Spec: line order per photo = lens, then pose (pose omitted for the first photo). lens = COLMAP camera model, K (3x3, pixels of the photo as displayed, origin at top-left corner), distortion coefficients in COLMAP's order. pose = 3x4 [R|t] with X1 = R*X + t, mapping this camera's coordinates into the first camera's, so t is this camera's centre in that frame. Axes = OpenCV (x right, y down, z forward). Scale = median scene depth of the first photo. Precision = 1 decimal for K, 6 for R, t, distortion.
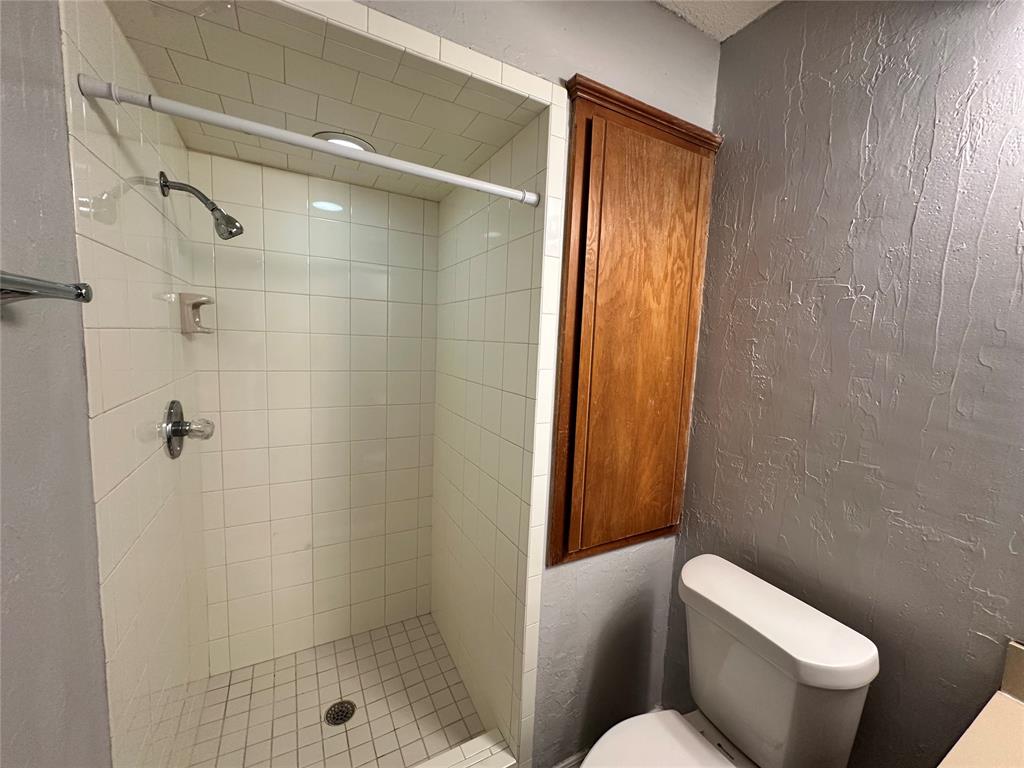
lens RADIAL K [[406.4, 0, 514.0], [0, 406.4, 383.9], [0, 0, 1]] dist [-0.002662, 0.000646]
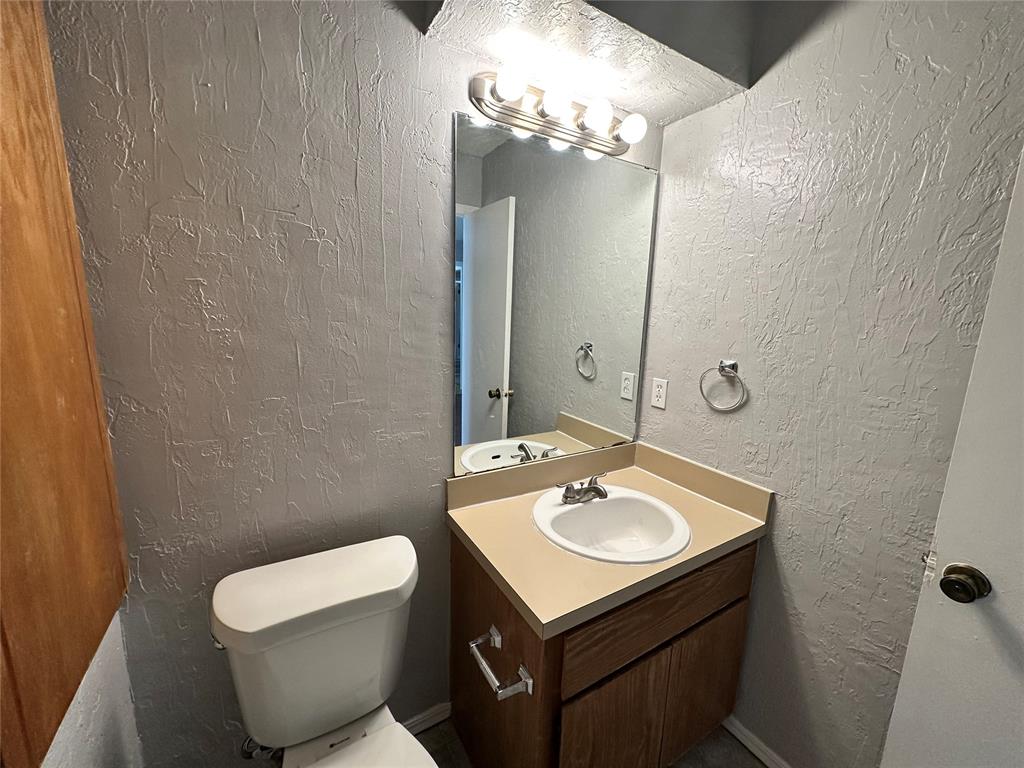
lens RADIAL K [[406.4, 0, 513.0], [0, 406.4, 383.2], [0, 0, 1]] dist [-0.002662, 0.000646]
pose [[-0.036979, -0.221383, 0.974486, -0.200554], [0.074853, 0.971800, 0.223613, -0.057583], [-0.996509, 0.081212, -0.019366, 0.543201]]
